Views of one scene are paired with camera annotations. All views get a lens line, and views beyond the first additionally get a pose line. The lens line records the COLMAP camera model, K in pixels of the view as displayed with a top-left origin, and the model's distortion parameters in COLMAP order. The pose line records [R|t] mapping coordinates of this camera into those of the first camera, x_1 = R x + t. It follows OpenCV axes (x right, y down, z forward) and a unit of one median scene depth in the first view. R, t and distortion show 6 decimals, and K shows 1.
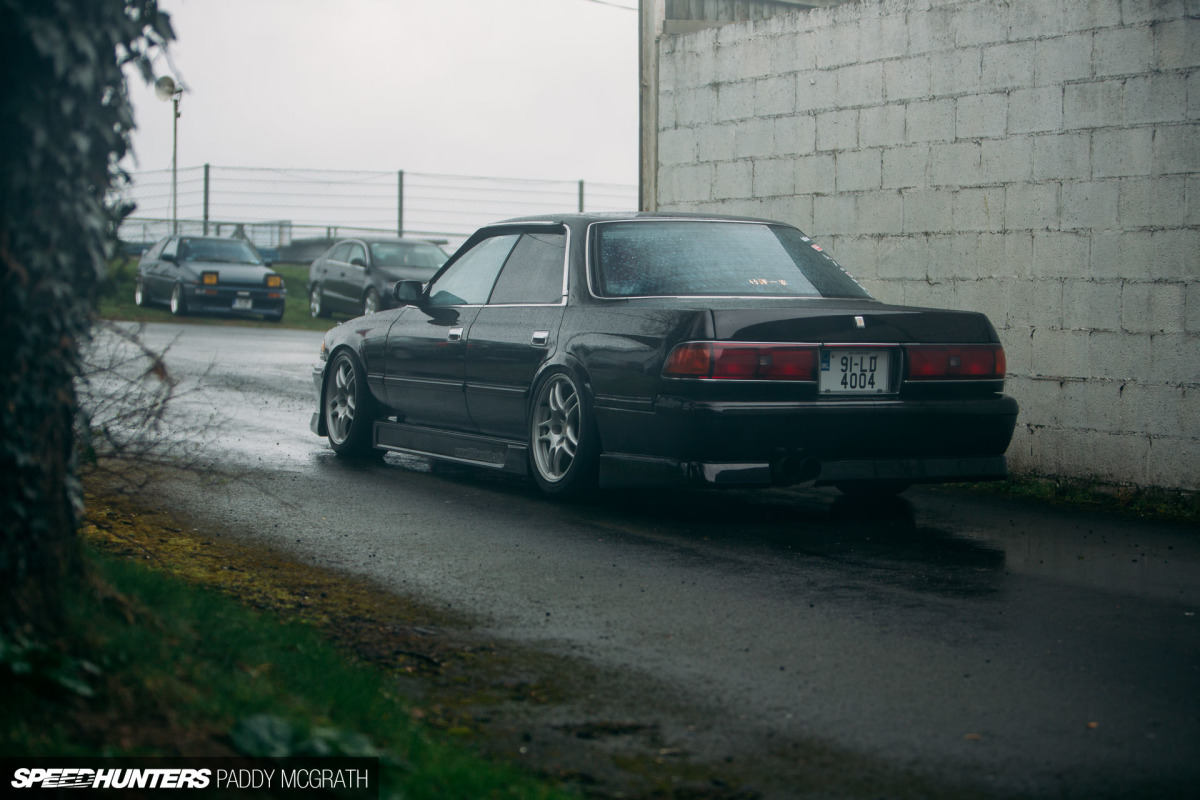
lens RADIAL K [[2425.5, 0, 599.9], [0, 2425.5, 399.4], [0, 0, 1]] dist [-0.295001, 0.000000]
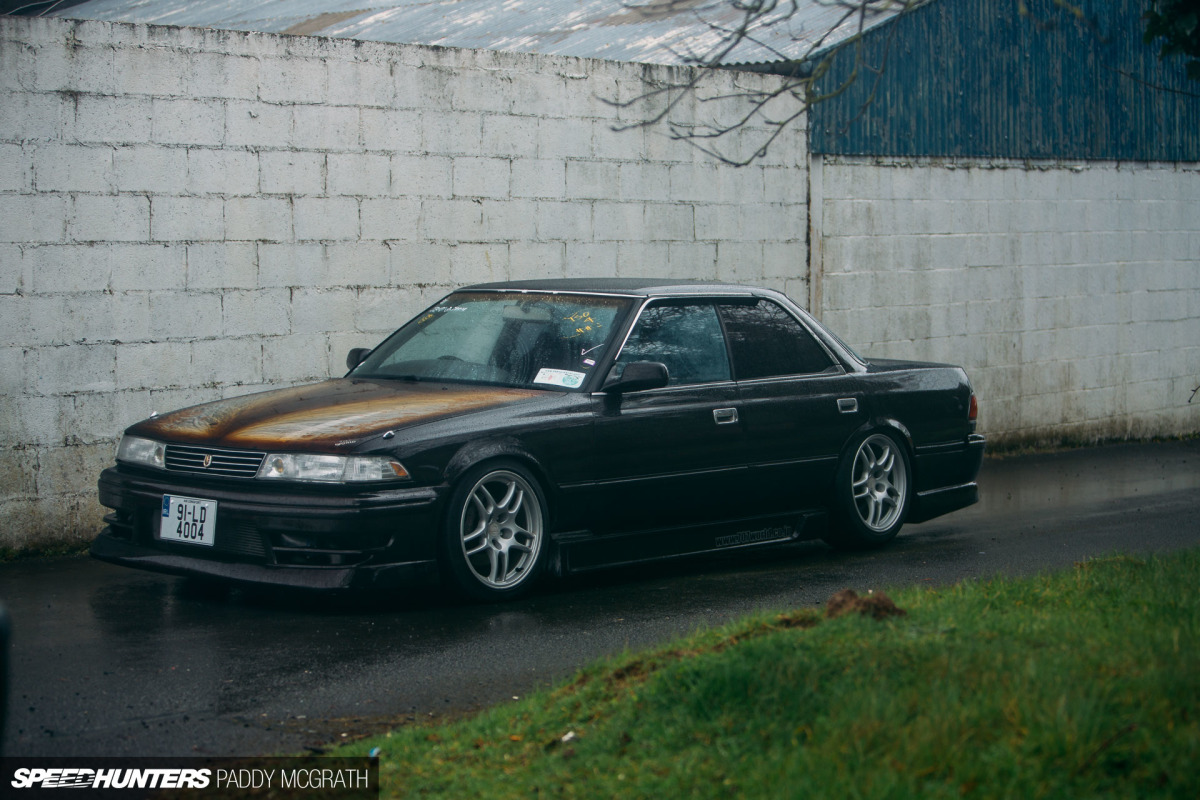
lens RADIAL K [[2425.5, 0, 600.1], [0, 2425.5, 399.9], [0, 0, 1]] dist [-0.295001, 0.000000]
pose [[-0.383615, -0.089532, 0.919143, -0.820505], [0.019157, 0.994304, 0.104848, -0.122626], [-0.923294, 0.057829, -0.379715, 1.278111]]
